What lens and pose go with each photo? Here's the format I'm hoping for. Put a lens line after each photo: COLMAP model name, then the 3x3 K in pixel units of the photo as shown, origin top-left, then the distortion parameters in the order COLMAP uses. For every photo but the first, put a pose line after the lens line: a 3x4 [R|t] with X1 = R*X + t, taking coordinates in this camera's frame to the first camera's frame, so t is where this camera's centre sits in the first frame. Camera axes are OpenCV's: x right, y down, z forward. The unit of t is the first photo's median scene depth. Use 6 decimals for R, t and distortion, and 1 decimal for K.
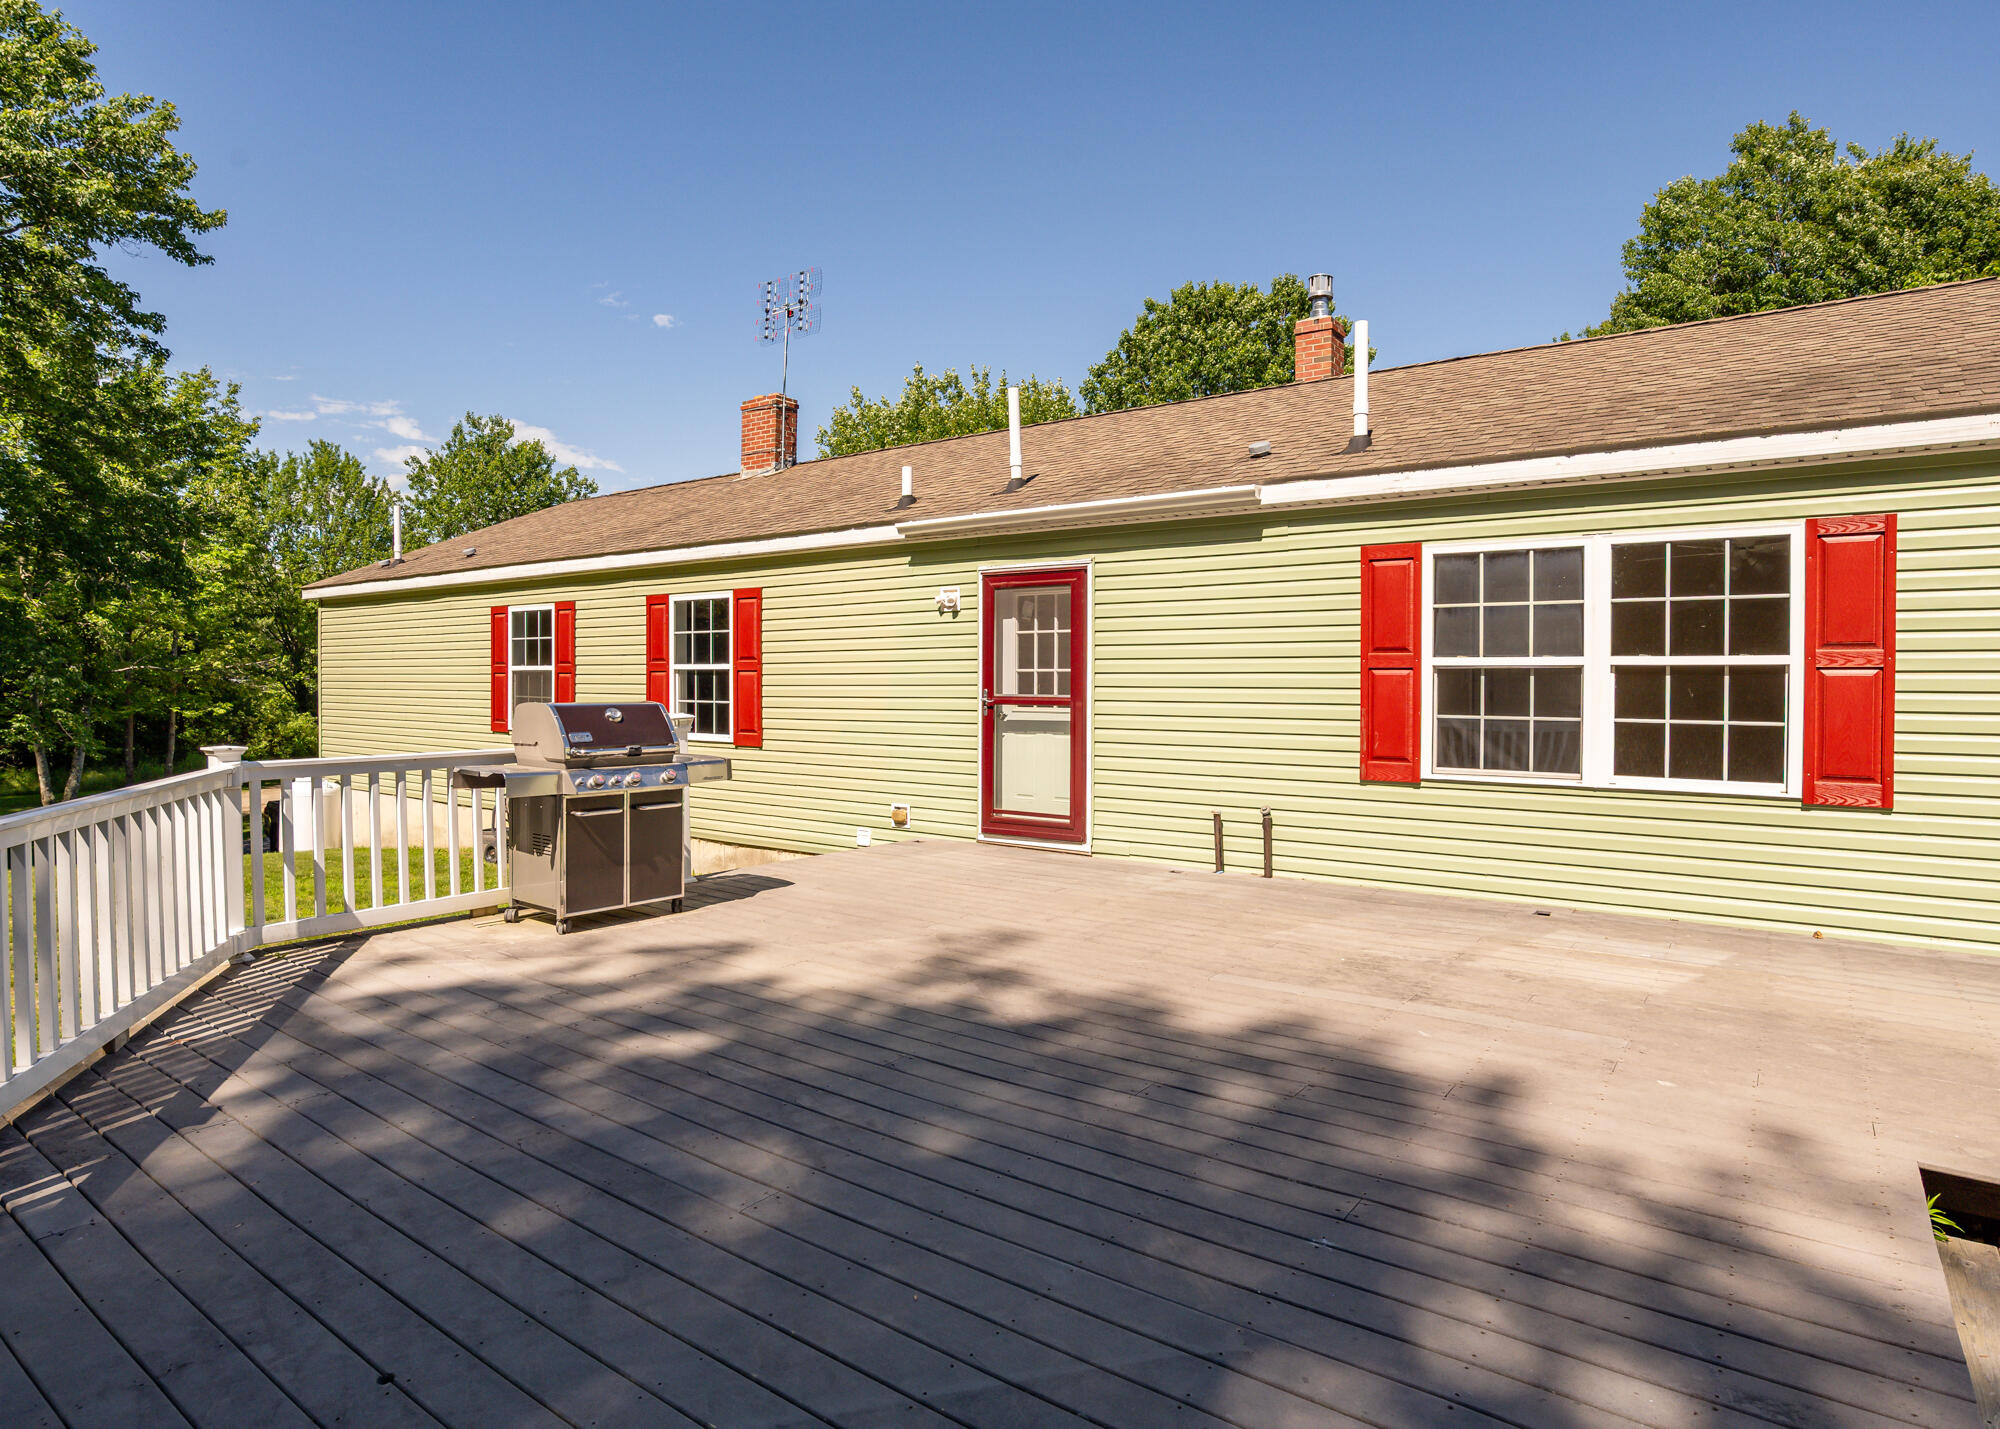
lens RADIAL K [[1075.7, 0, 1057.1], [0, 1075.7, 683.8], [0, 0, 1]] dist [-0.023508, 0.006327]
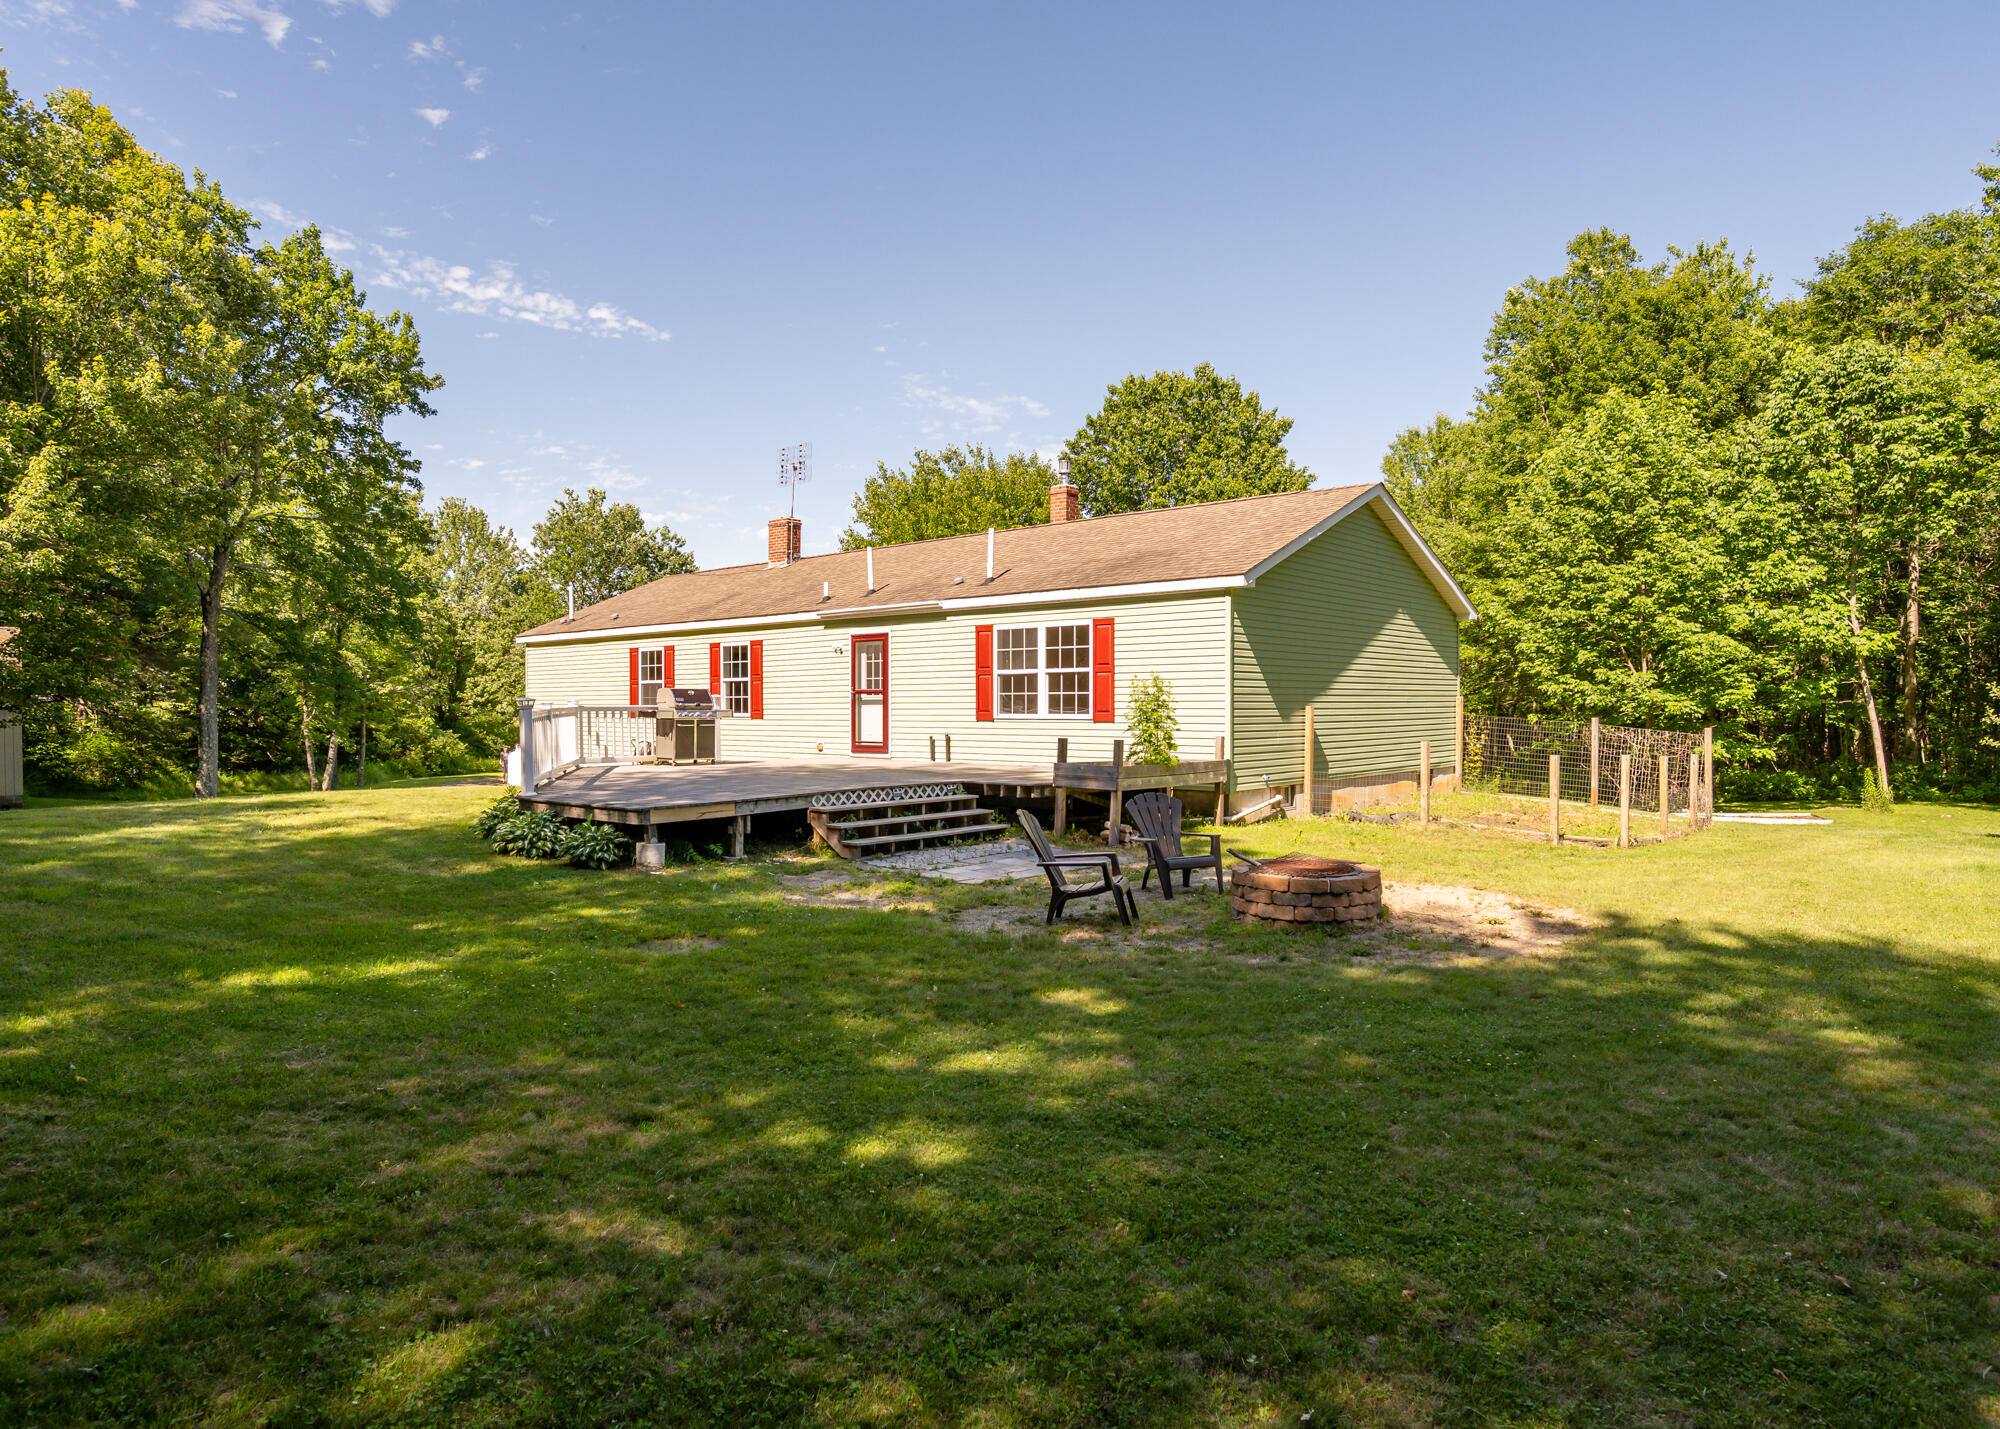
lens RADIAL K [[1303.6, 0, 991.6], [0, 1303.6, 718.8], [0, 0, 1]] dist [0.000450, -0.000649]
pose [[0.984736, -0.000520, -0.174052, 0.677038], [0.000559, 1.000000, 0.000177, 0.069584], [0.174052, -0.000272, 0.984736, -1.576673]]
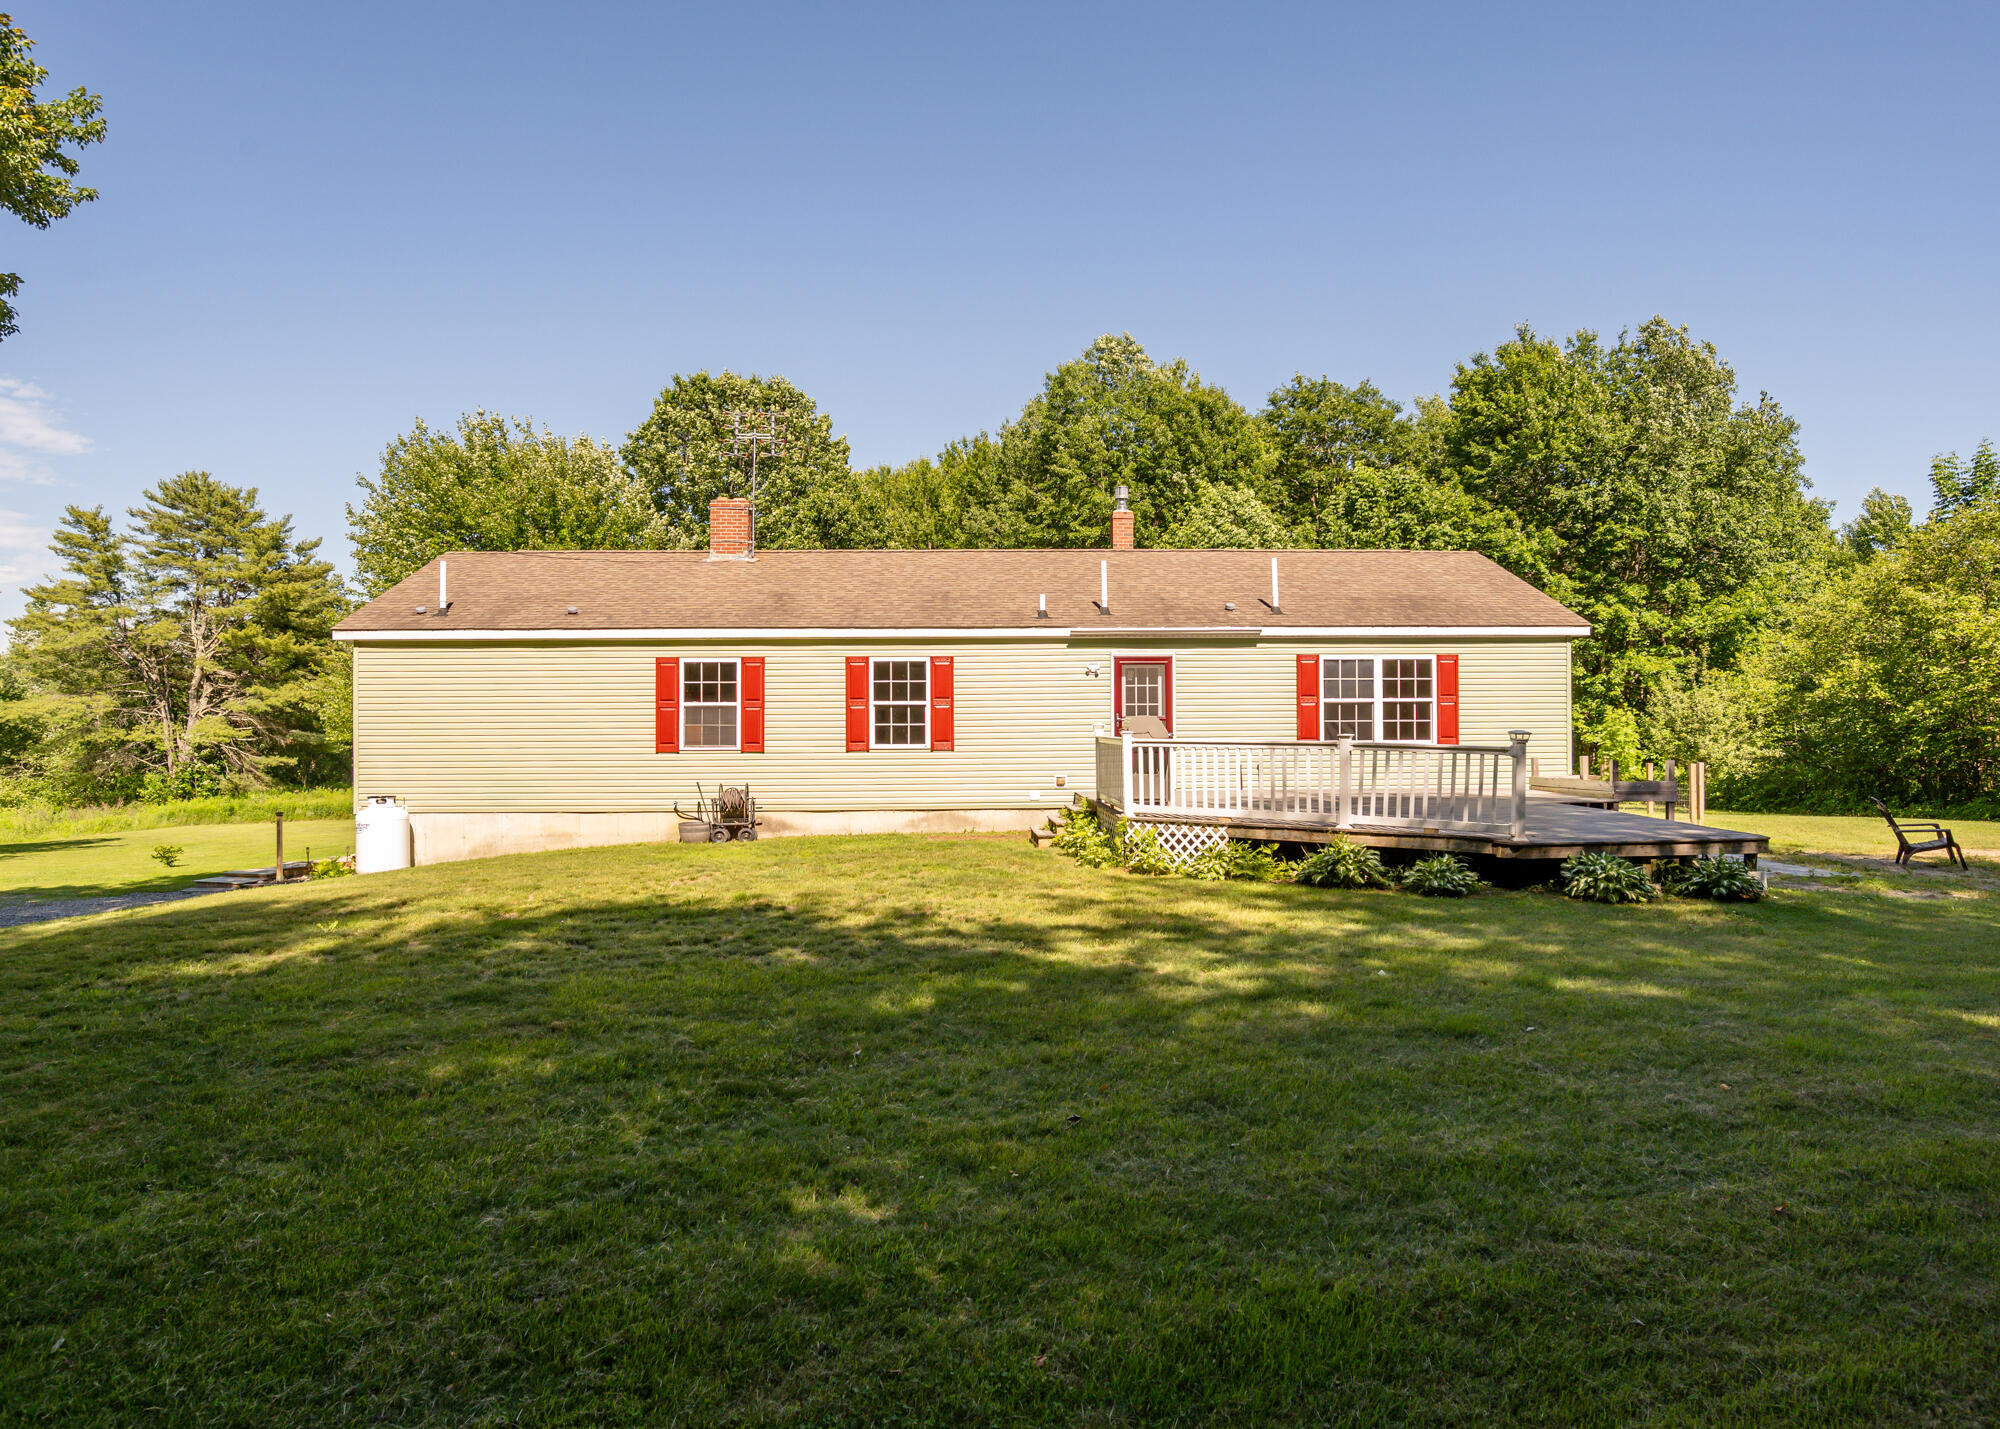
lens RADIAL K [[1303.6, 0, 940.1], [0, 1303.6, 728.9], [0, 0, 1]] dist [0.000450, -0.000649]
pose [[0.791542, -0.008986, 0.611049, -1.807540], [0.012175, 0.999925, -0.001066, 0.031882], [-0.610994, 0.008283, 0.791592, -0.732889]]
